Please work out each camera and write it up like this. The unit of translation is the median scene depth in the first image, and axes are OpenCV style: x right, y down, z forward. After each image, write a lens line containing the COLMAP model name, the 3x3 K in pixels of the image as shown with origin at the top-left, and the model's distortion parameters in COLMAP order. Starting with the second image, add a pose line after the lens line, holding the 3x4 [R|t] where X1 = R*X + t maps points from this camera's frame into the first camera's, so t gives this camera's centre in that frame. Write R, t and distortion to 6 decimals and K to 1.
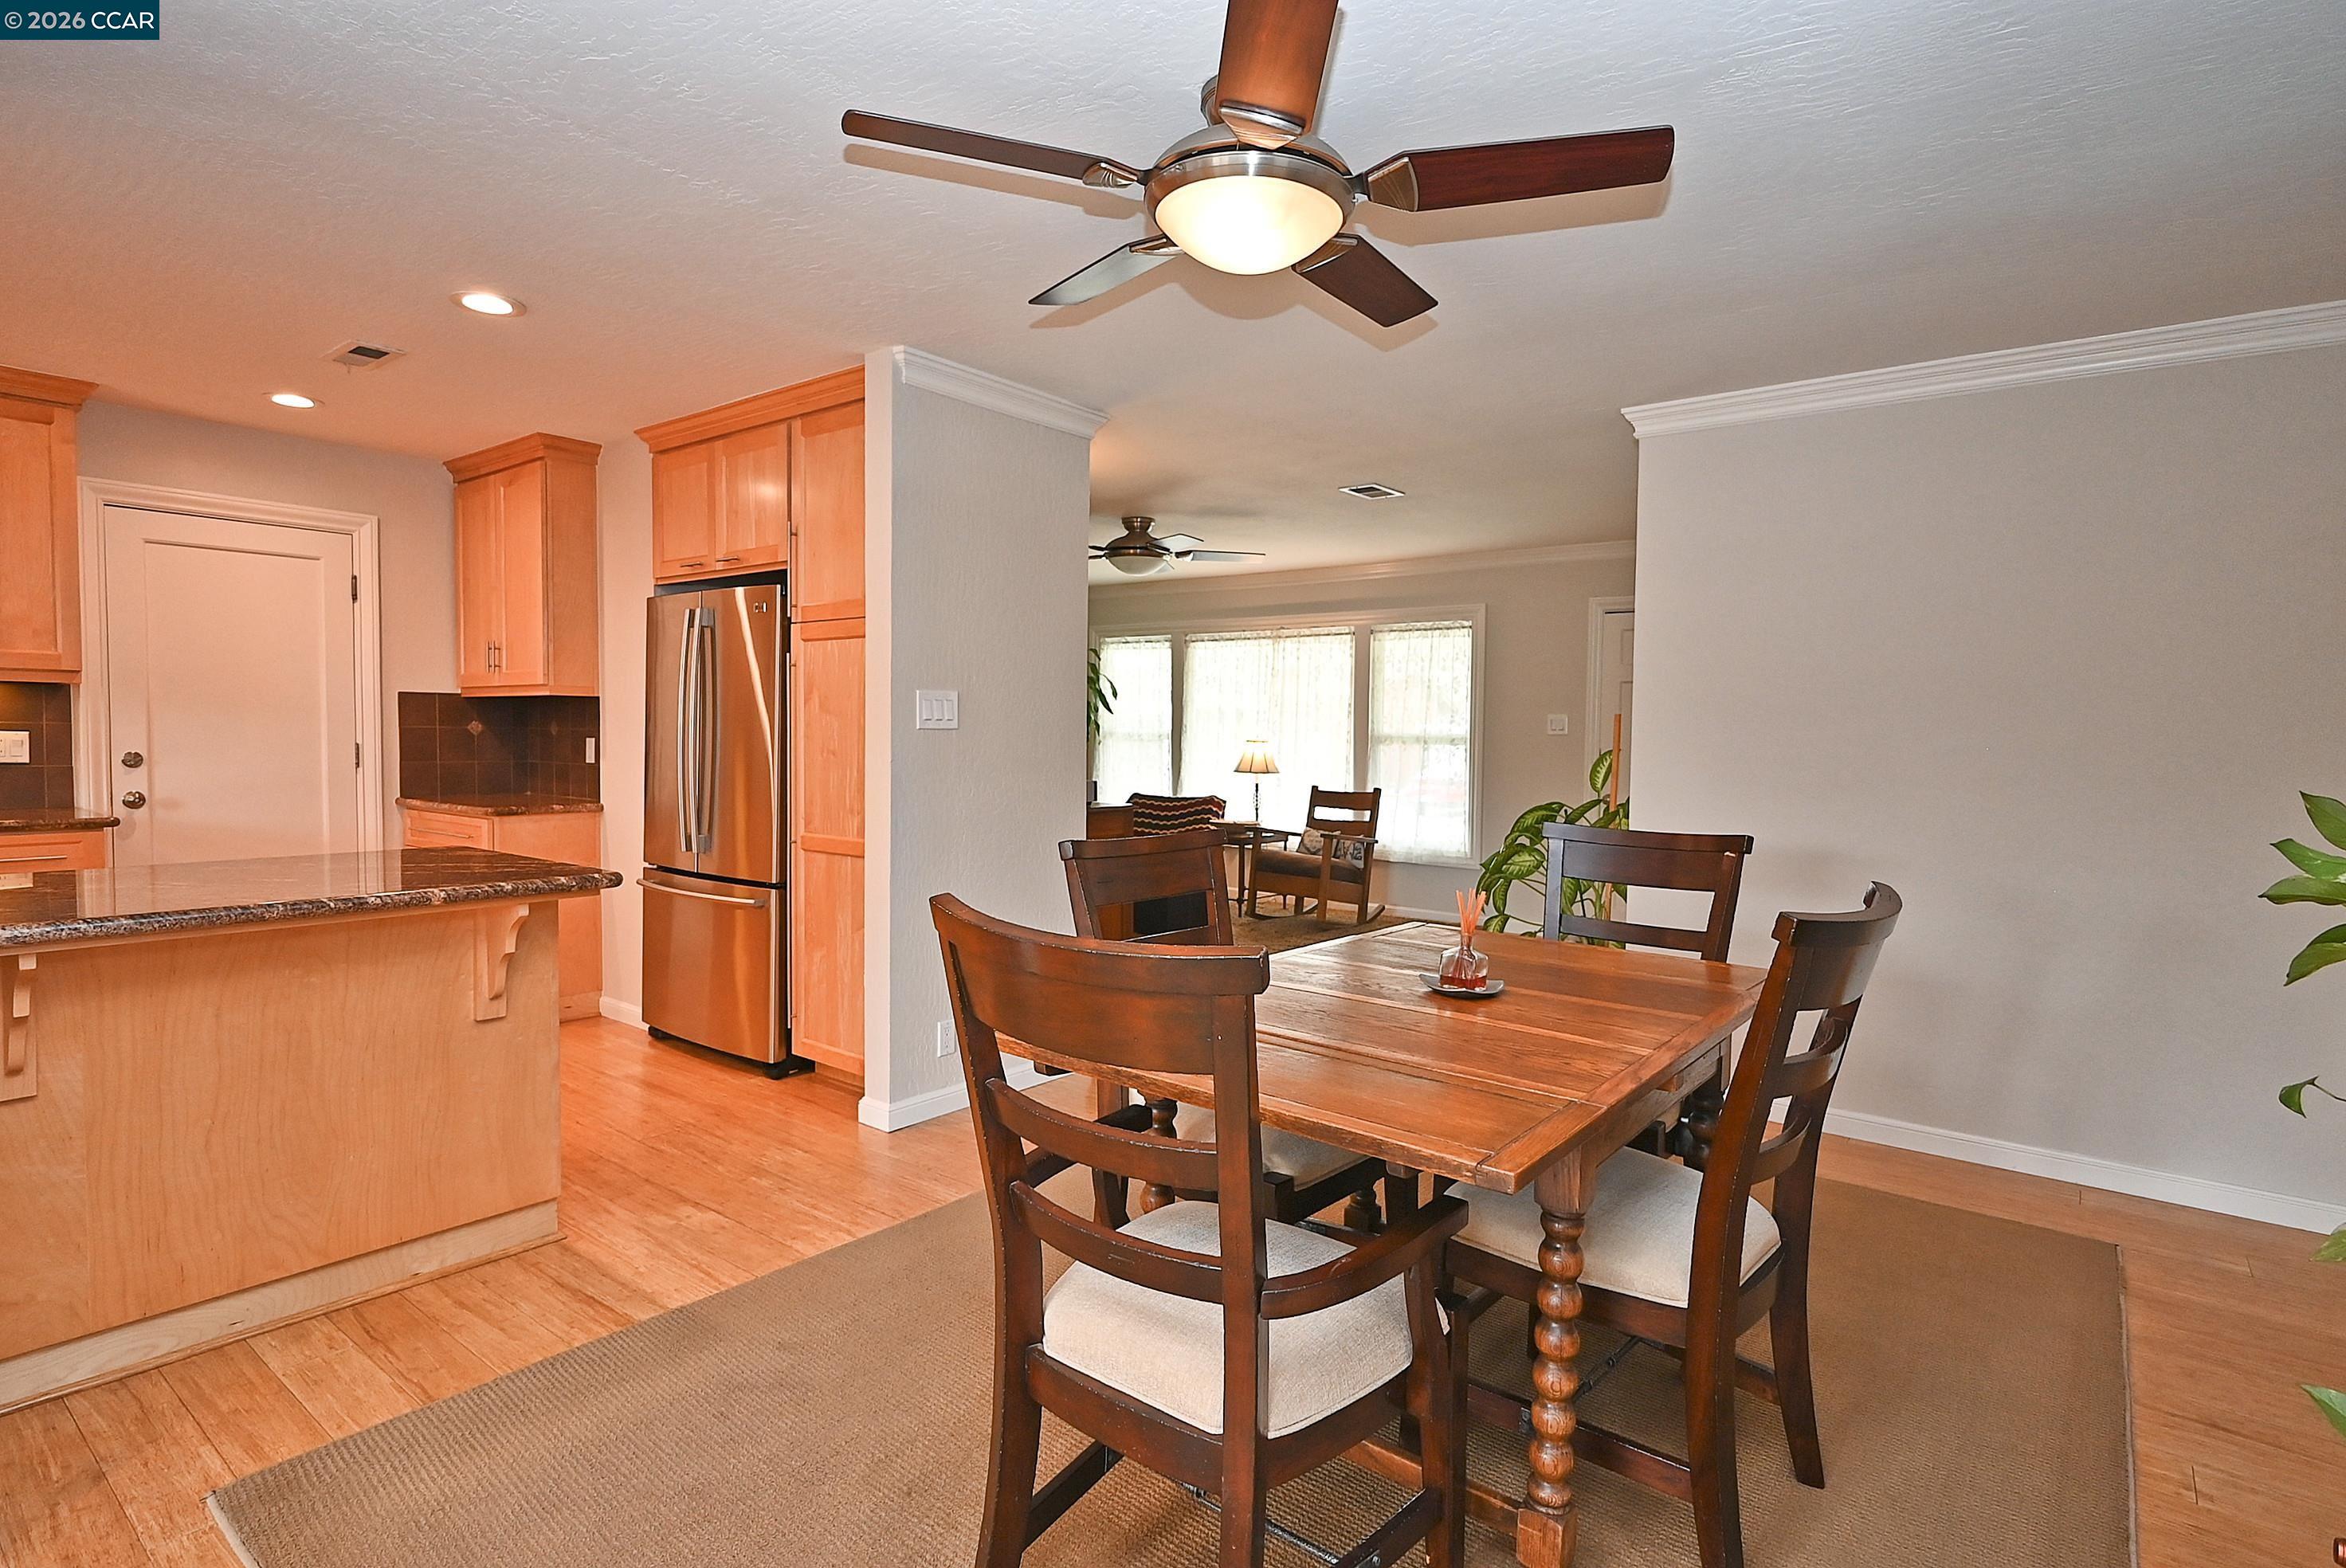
lens RADIAL K [[1155.1, 0, 1173.0], [0, 1155.1, 784.0], [0, 0, 1]] dist [-0.002338, 0.000838]
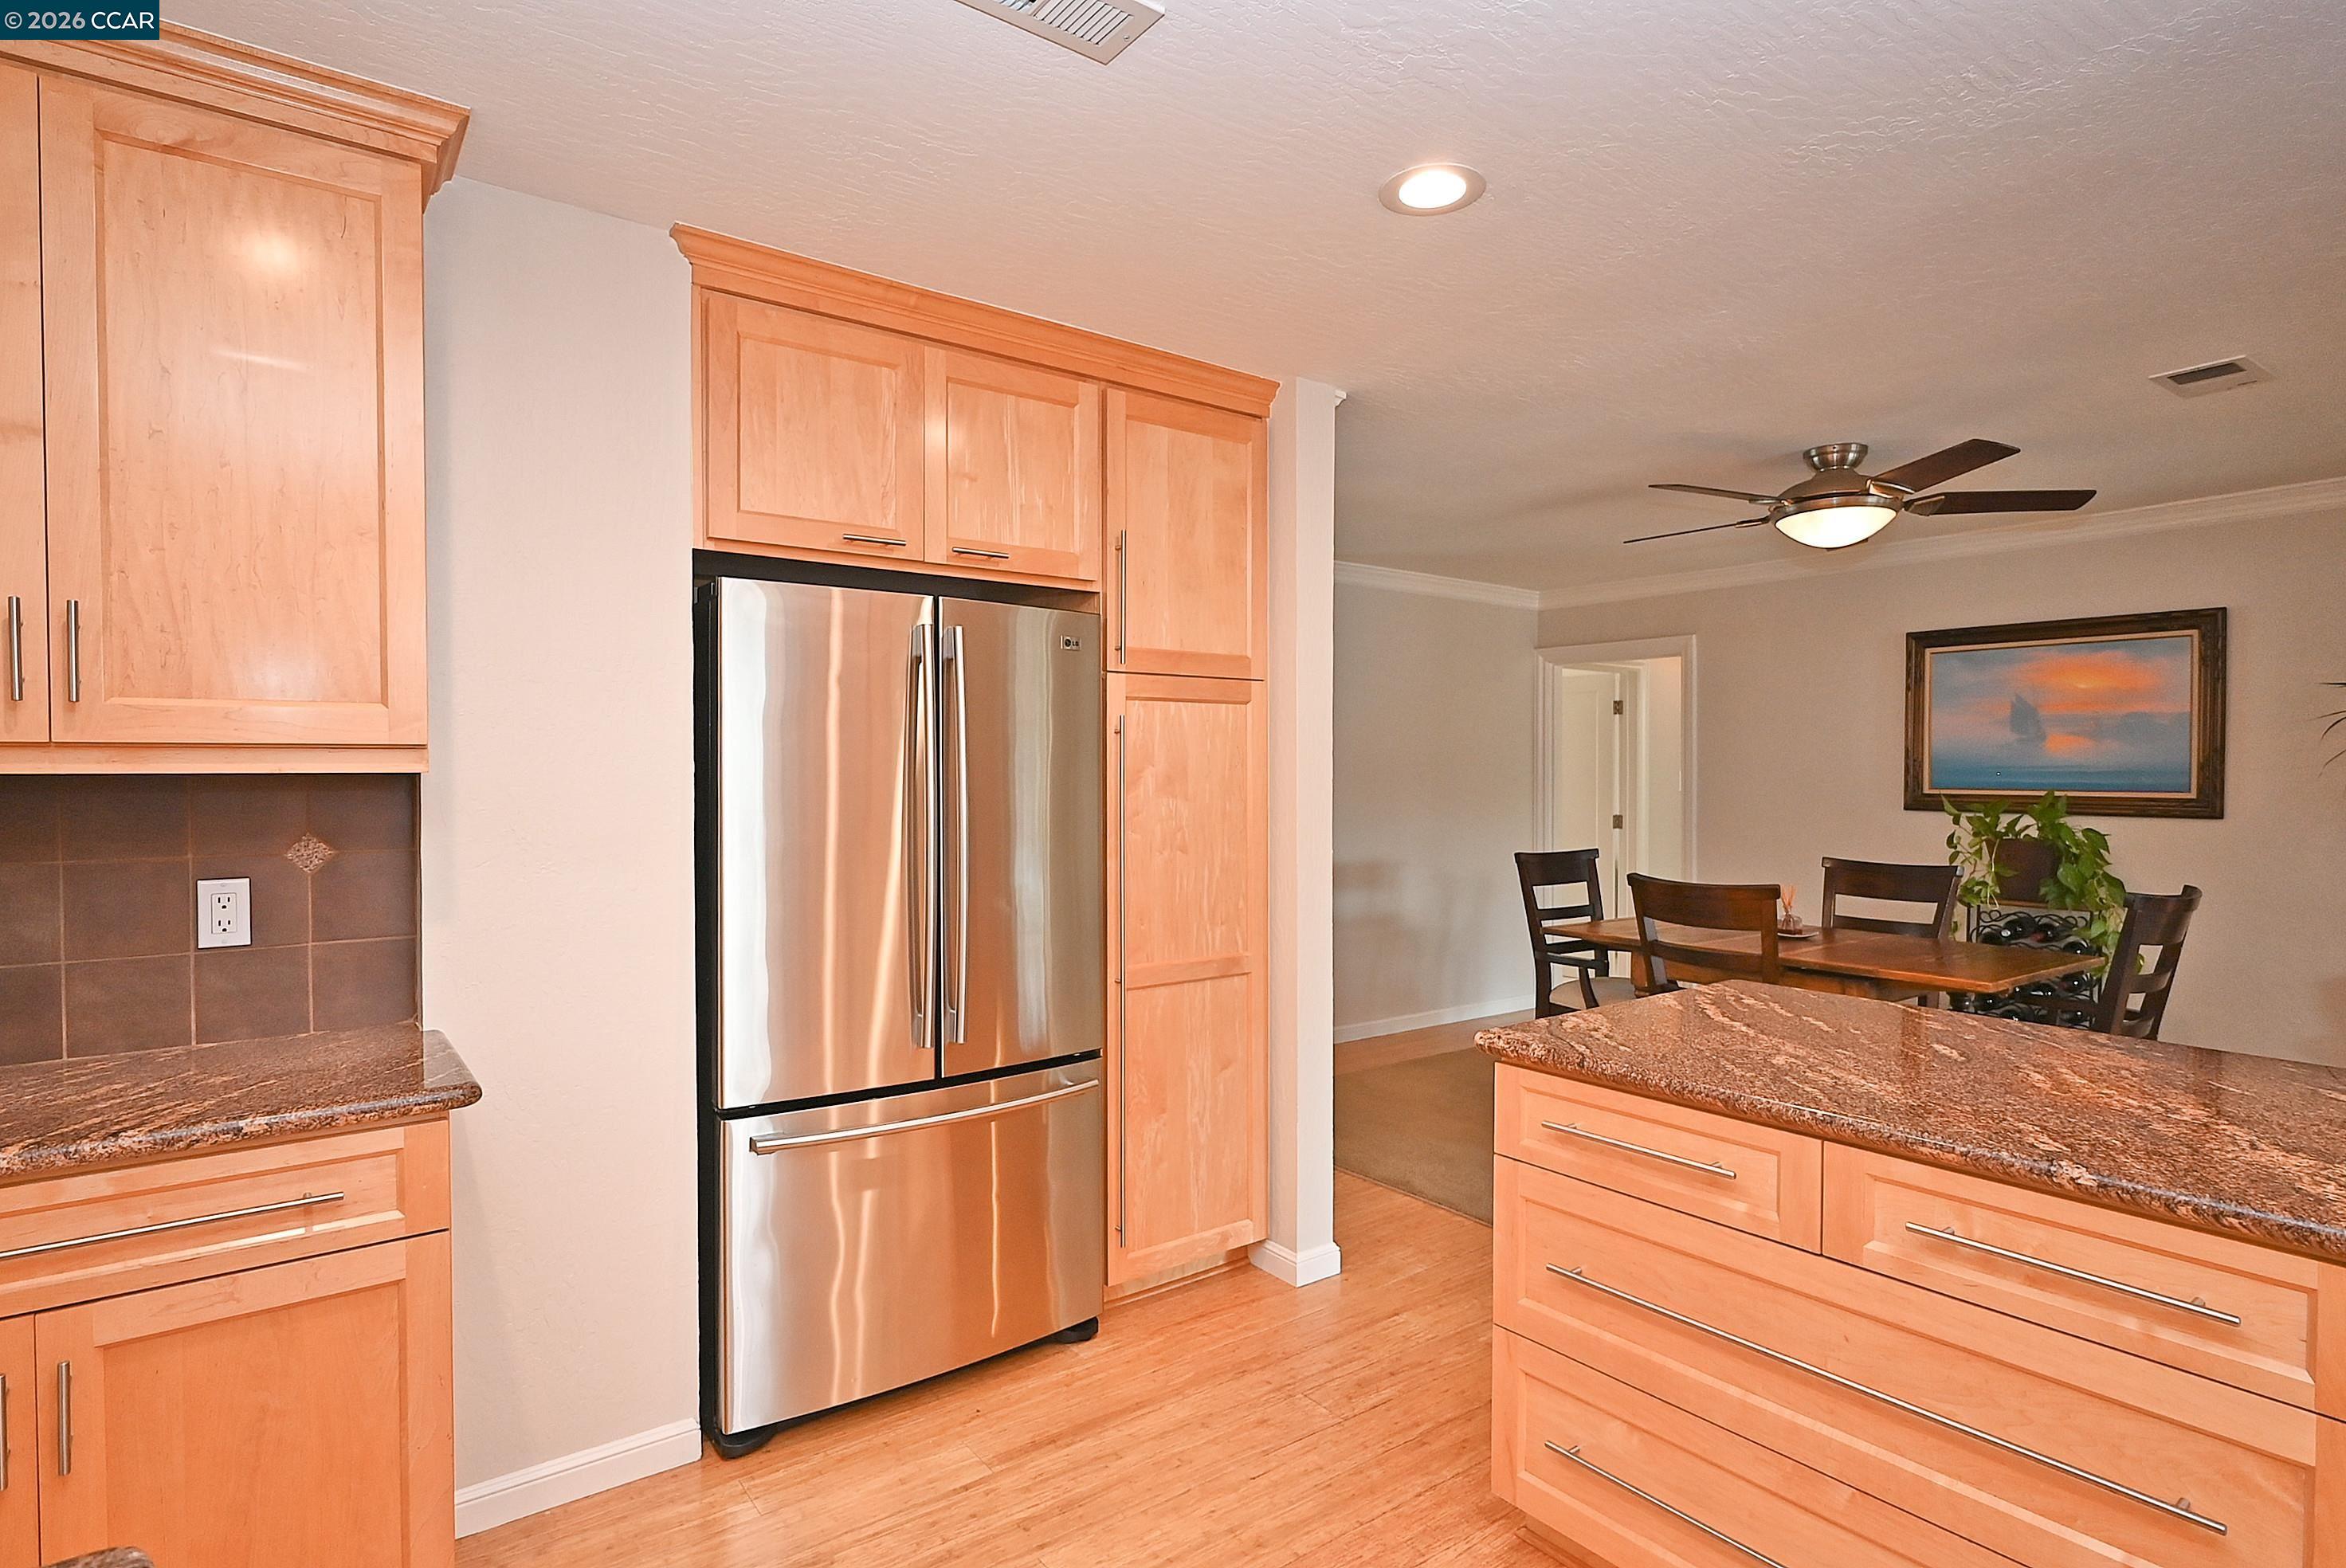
lens RADIAL K [[1165.9, 0, 1178.4], [0, 1165.9, 784.7], [0, 0, 1]] dist [-0.003934, 0.002271]
pose [[0.268826, -0.024447, 0.962878, -0.886180], [0.045278, 0.998893, 0.012720, -0.067512], [-0.962124, 0.040178, 0.269635, 0.680848]]
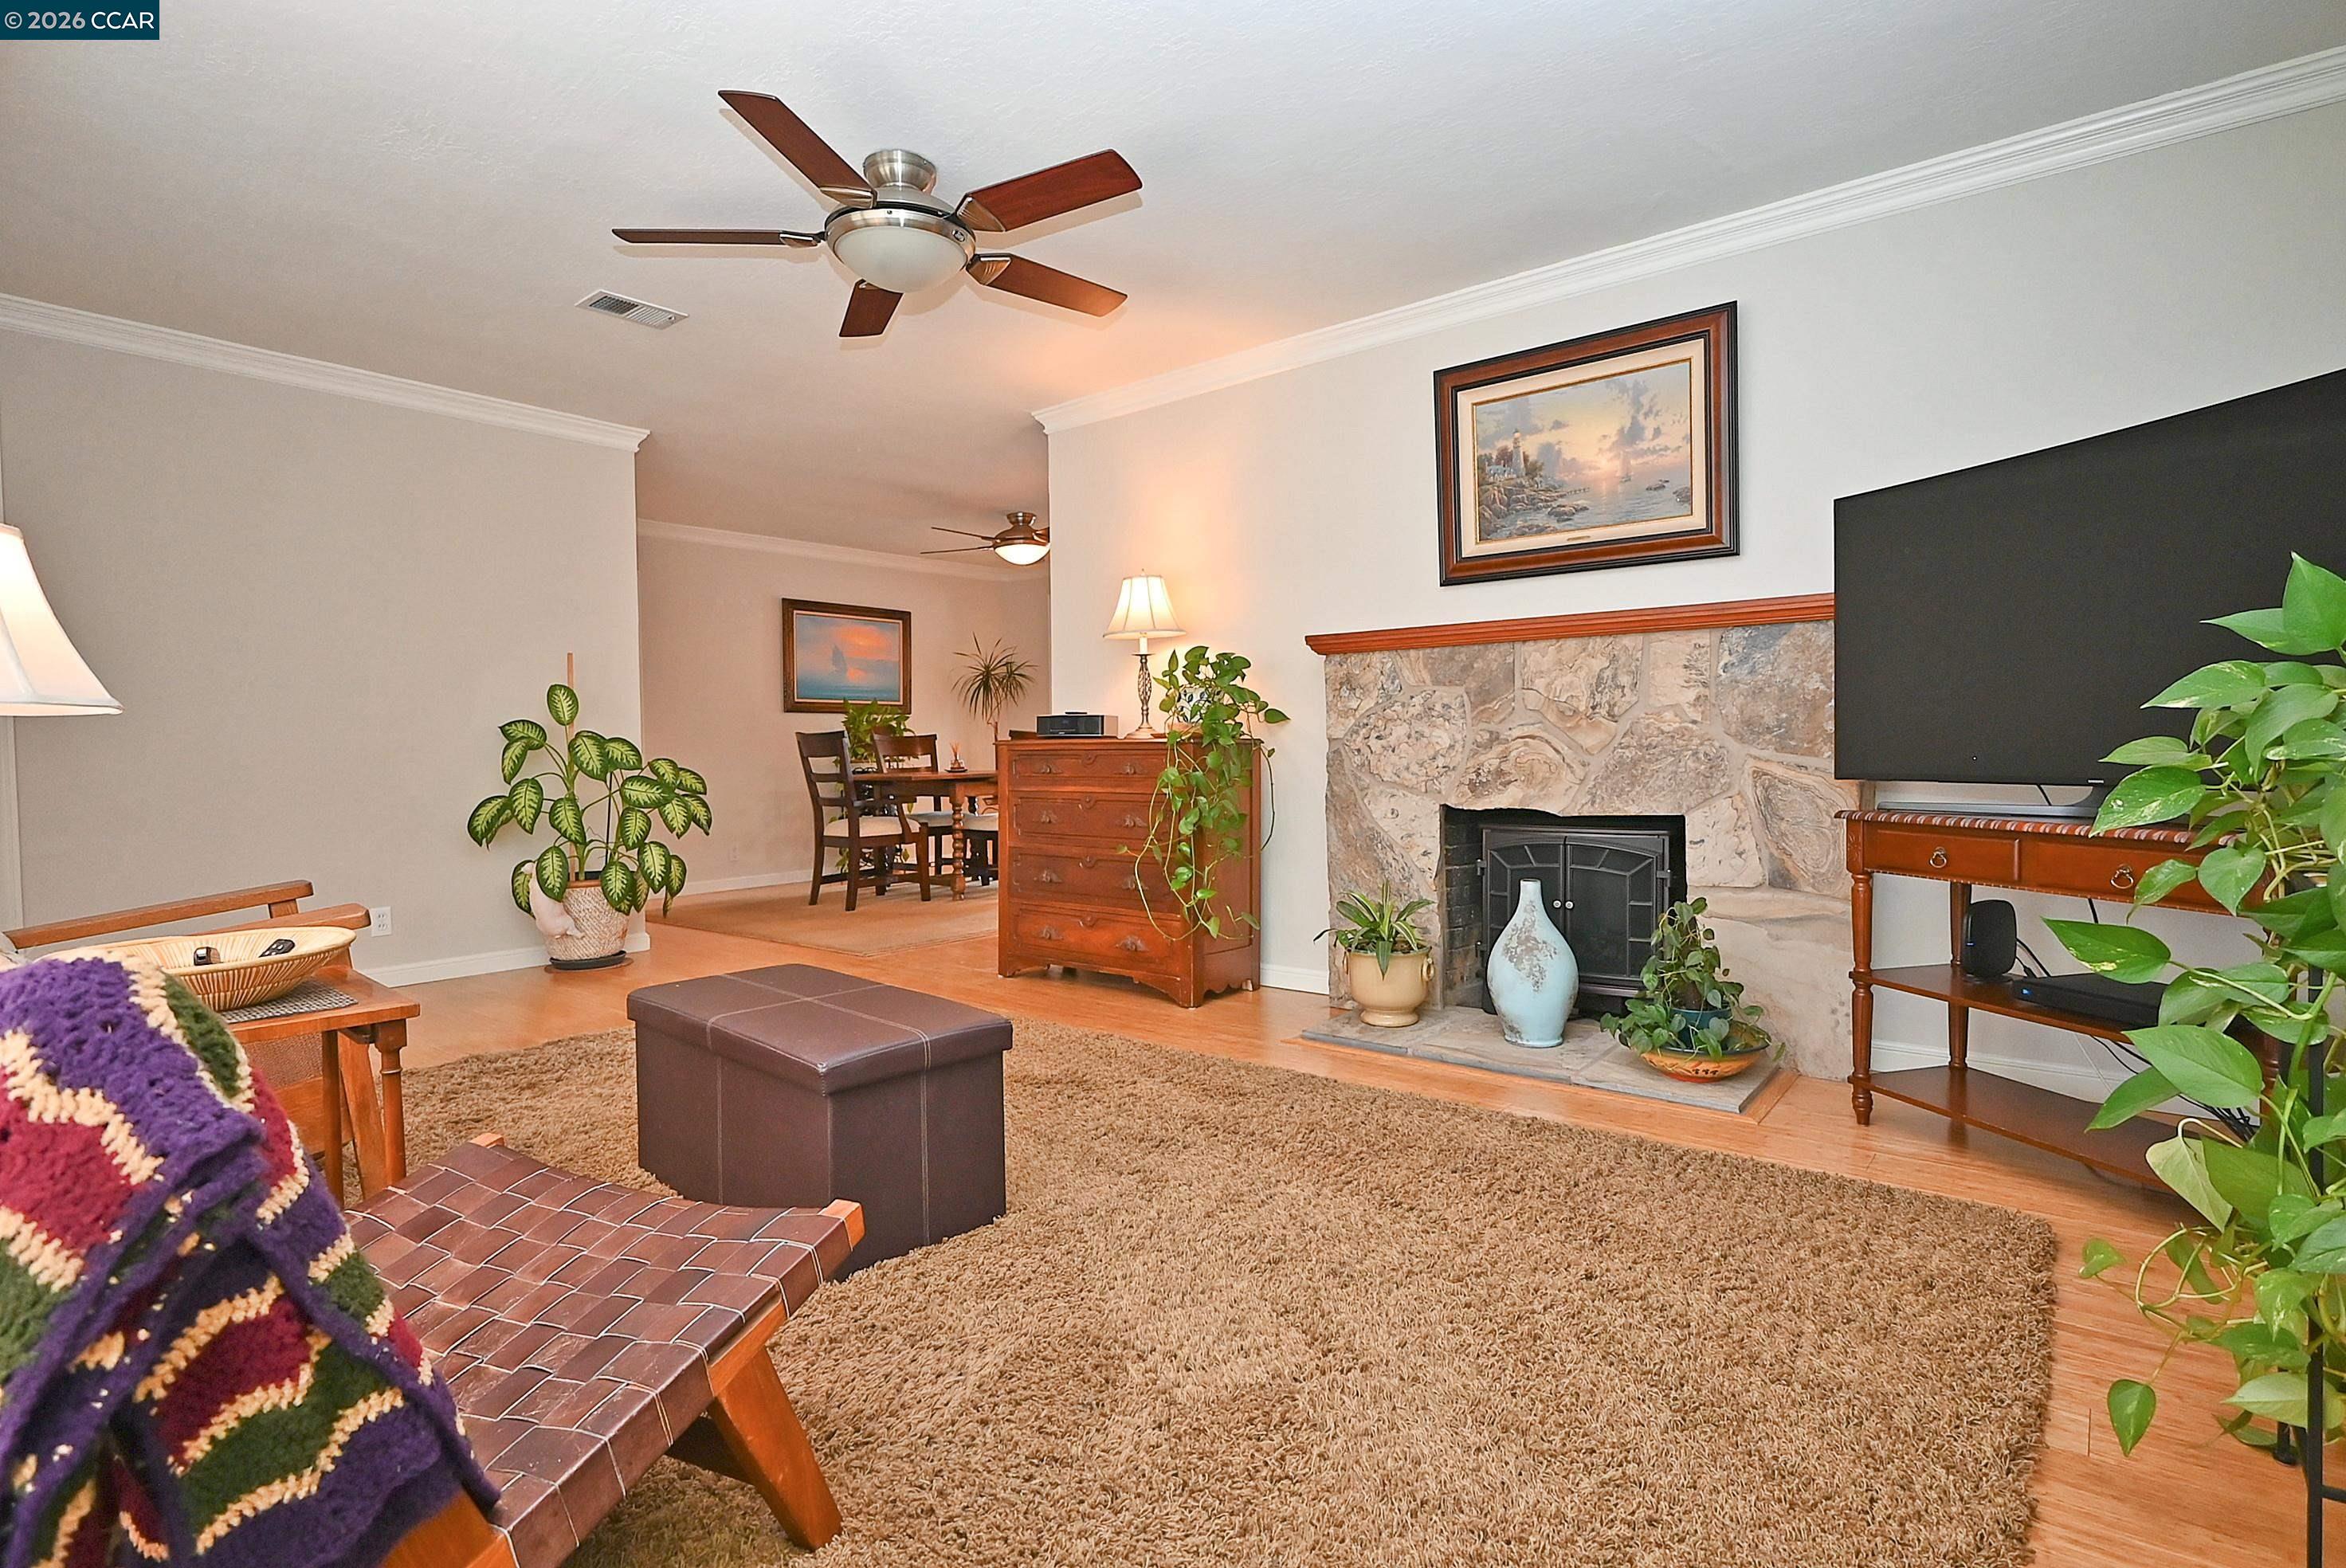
lens RADIAL K [[1165.9, 0, 1178.4], [0, 1165.9, 784.7], [0, 0, 1]] dist [-0.003934, 0.002271]
pose [[-0.999920, -0.007302, 0.010313, -0.211936], [-0.006487, 0.997008, 0.077032, -0.024434], [-0.010844, 0.076959, -0.996975, 2.112190]]
